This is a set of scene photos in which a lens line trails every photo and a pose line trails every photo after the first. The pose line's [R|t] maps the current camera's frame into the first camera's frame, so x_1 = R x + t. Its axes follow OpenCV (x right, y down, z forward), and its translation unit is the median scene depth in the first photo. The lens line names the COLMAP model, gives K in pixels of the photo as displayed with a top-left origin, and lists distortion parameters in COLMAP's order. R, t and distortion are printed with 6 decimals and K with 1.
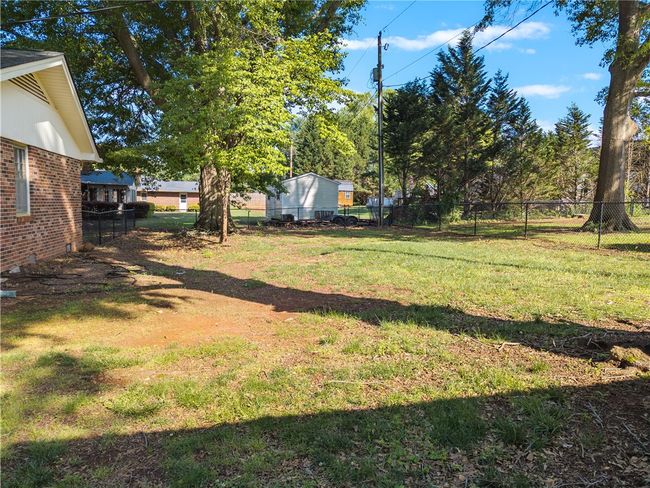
lens RADIAL K [[470.6, 0, 326.8], [0, 470.6, 246.0], [0, 0, 1]] dist [0.000034, -0.000729]
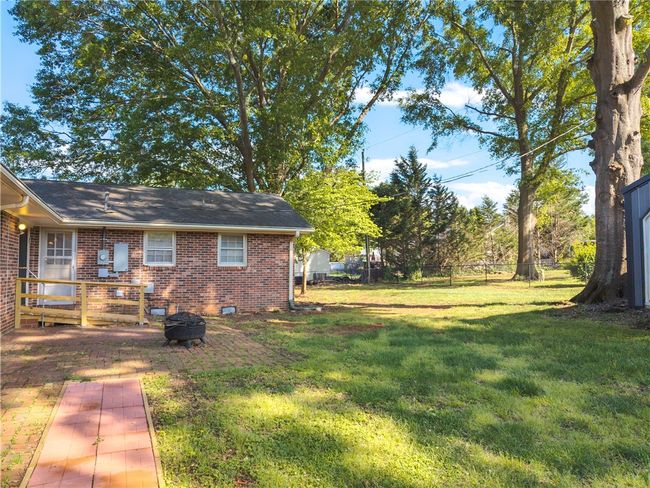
lens RADIAL K [[470.6, 0, 322.6], [0, 470.6, 245.5], [0, 0, 1]] dist [0.000034, -0.000729]
pose [[0.982167, -0.020839, 0.186851, -0.255454], [0.046514, 0.989875, -0.134104, 0.021709], [-0.182165, 0.140403, 0.973192, -0.309251]]
